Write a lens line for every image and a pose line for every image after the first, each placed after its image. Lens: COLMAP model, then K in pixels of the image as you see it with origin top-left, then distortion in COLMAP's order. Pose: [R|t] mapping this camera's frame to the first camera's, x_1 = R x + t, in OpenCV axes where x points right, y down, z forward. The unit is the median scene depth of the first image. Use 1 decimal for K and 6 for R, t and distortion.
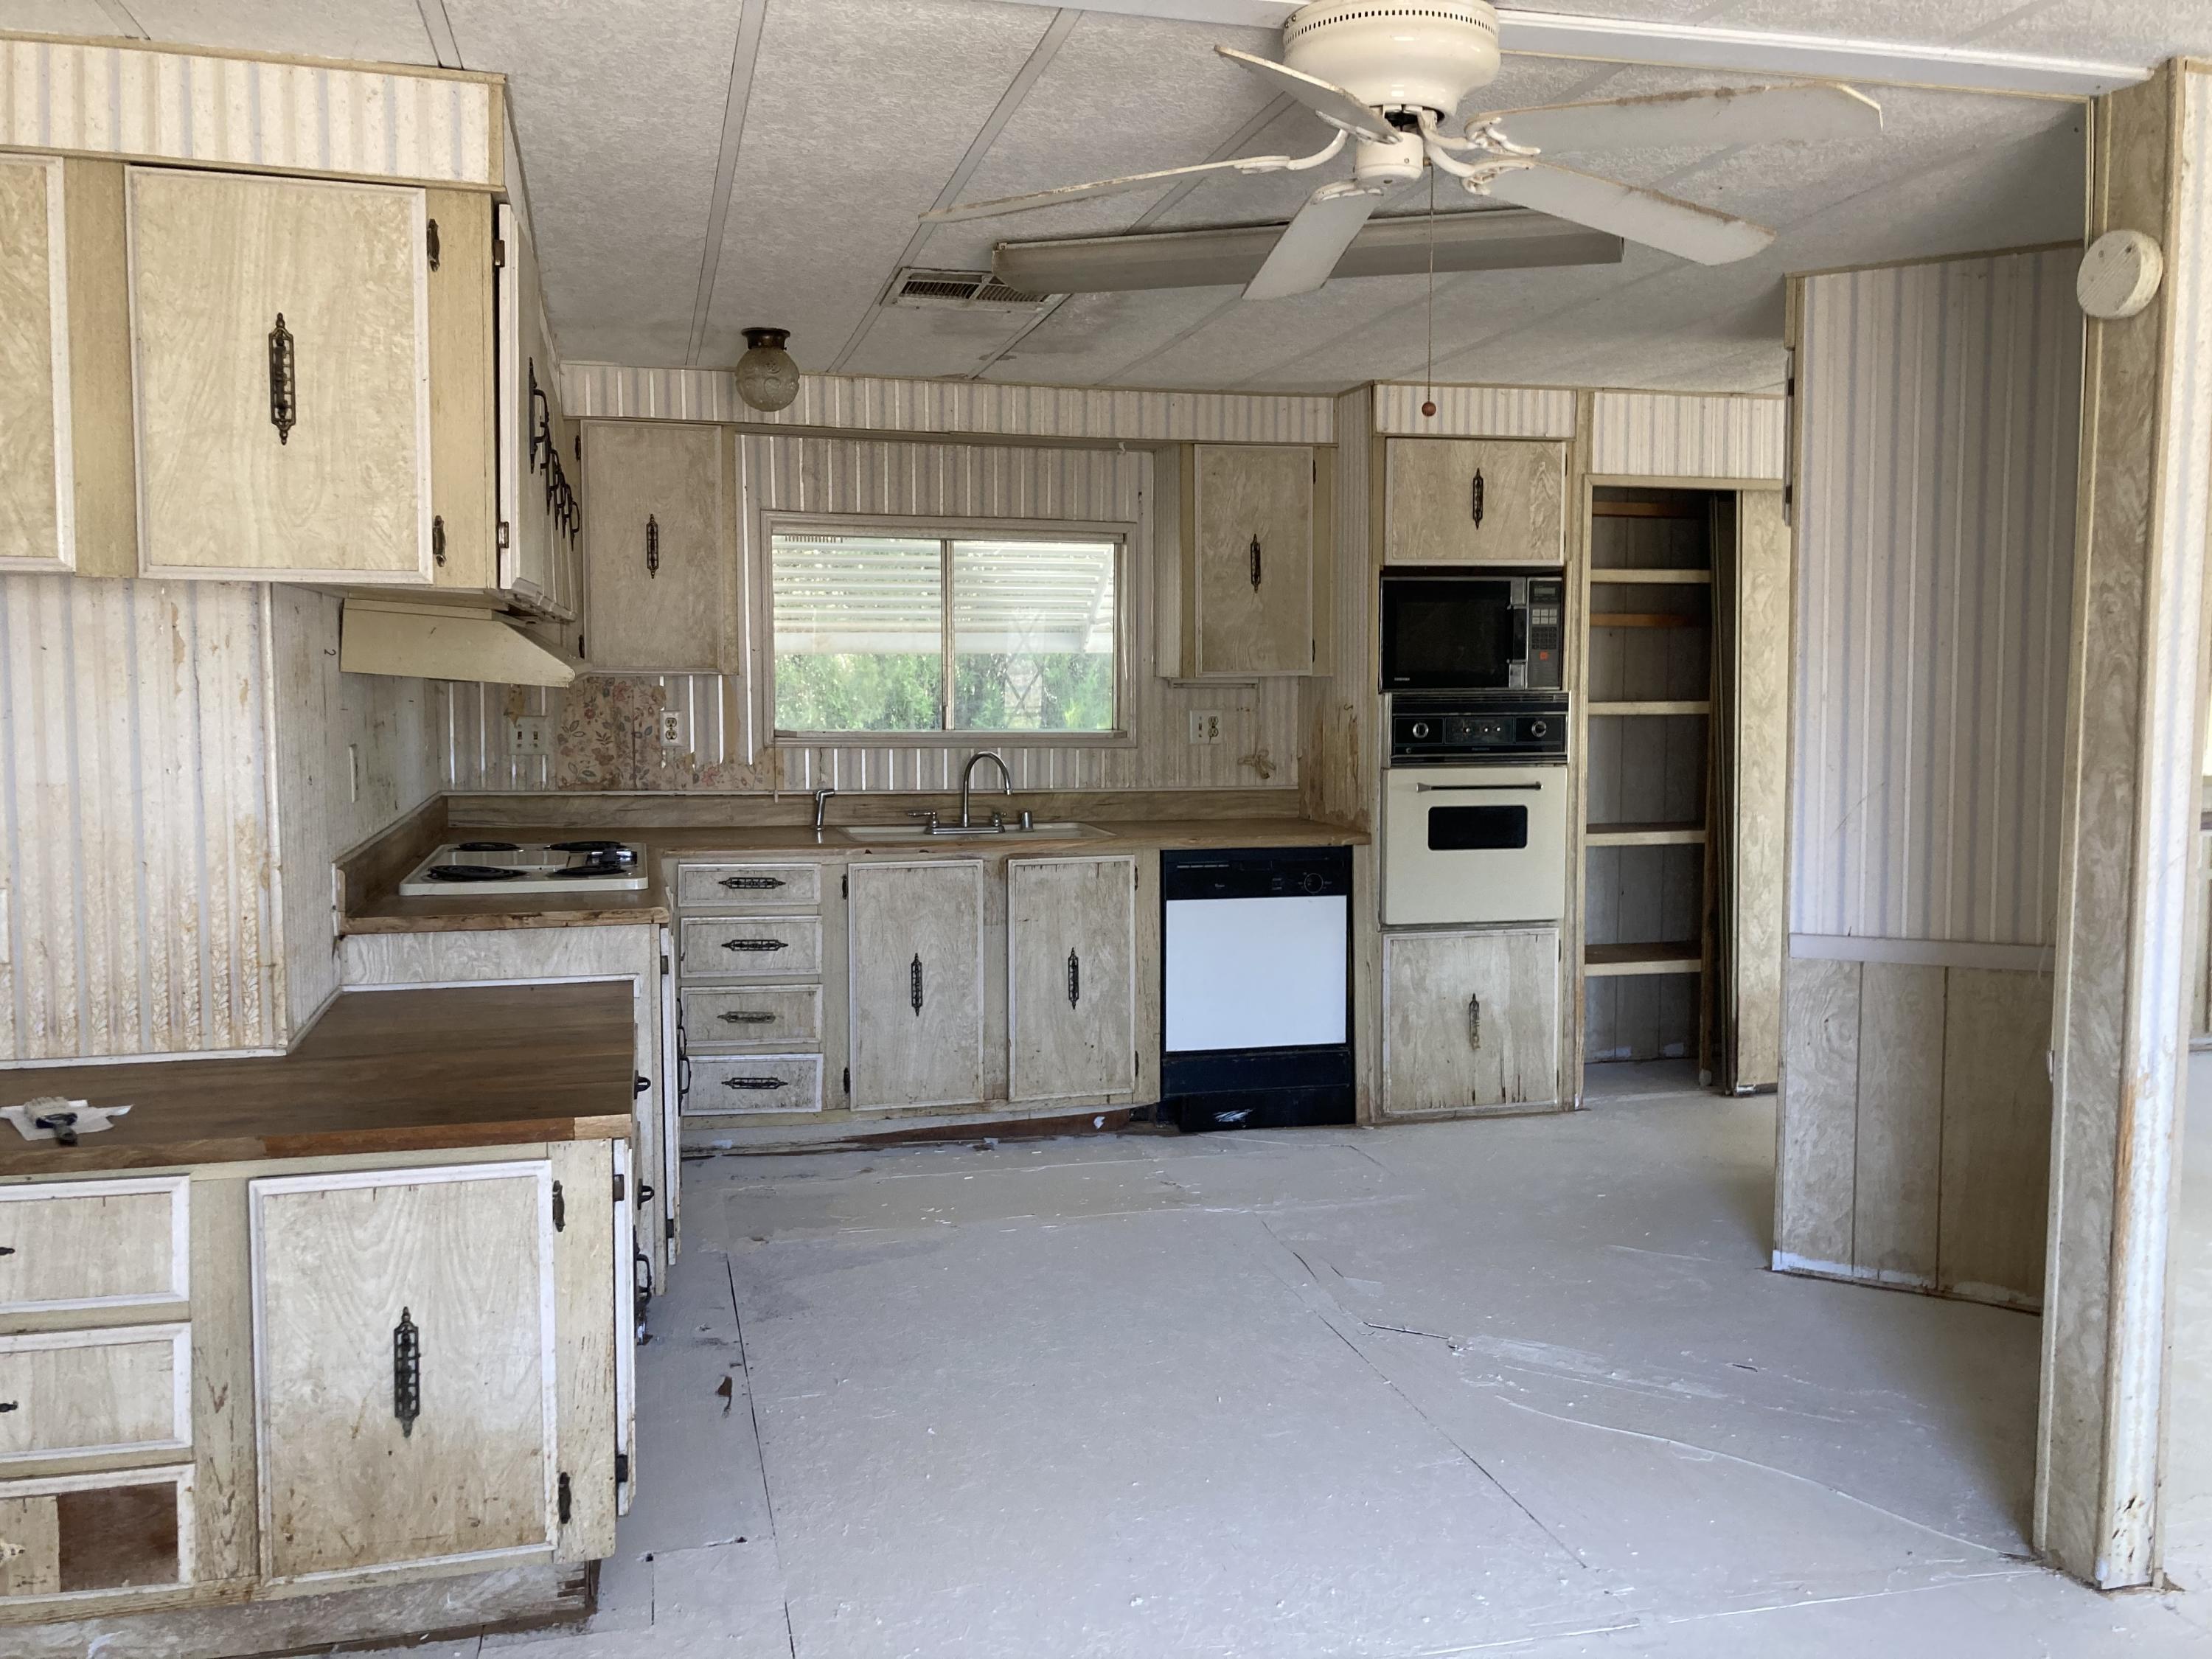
lens RADIAL K [[1818.1, 0, 1105.7], [0, 1818.1, 809.8], [0, 0, 1]] dist [0.040316, -0.070660]
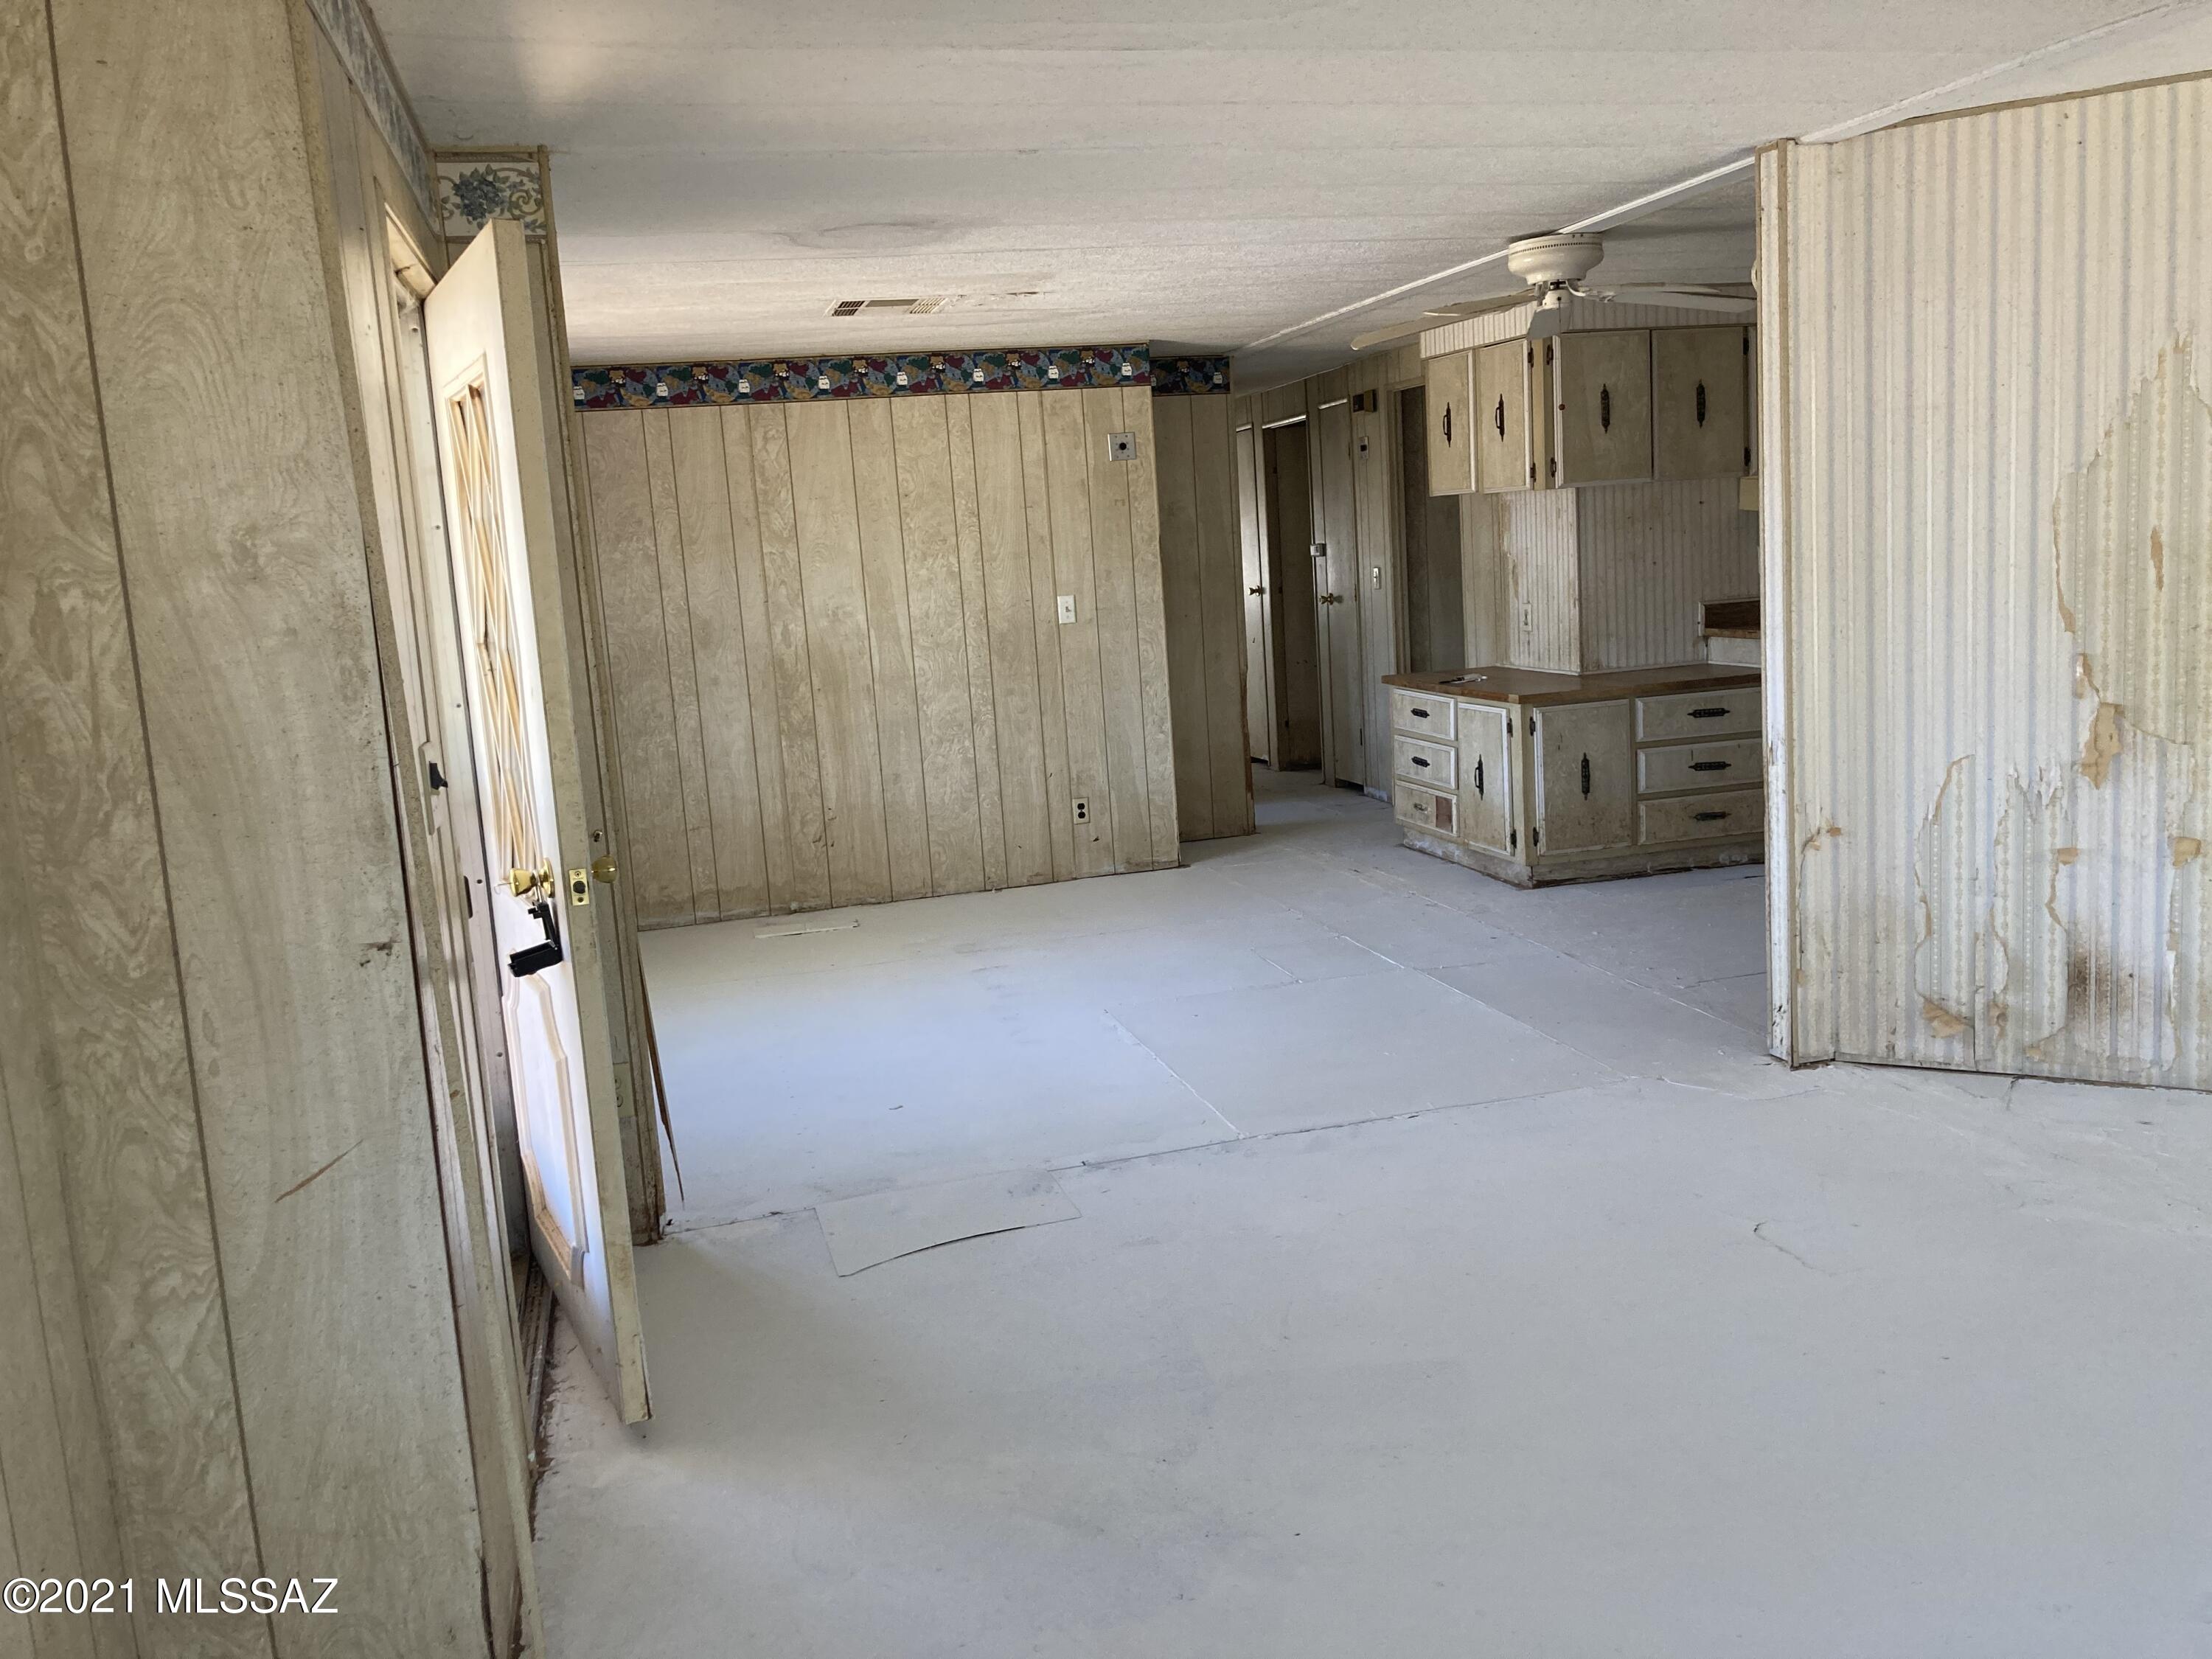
lens RADIAL K [[1818.1, 0, 1106.6], [0, 1818.1, 824.4], [0, 0, 1]] dist [0.040316, -0.070660]
pose [[0.000406, 0.149137, -0.988816, 2.402948], [-0.013033, 0.988733, 0.149119, -0.031667], [0.999915, 0.012827, 0.002345, 0.410972]]
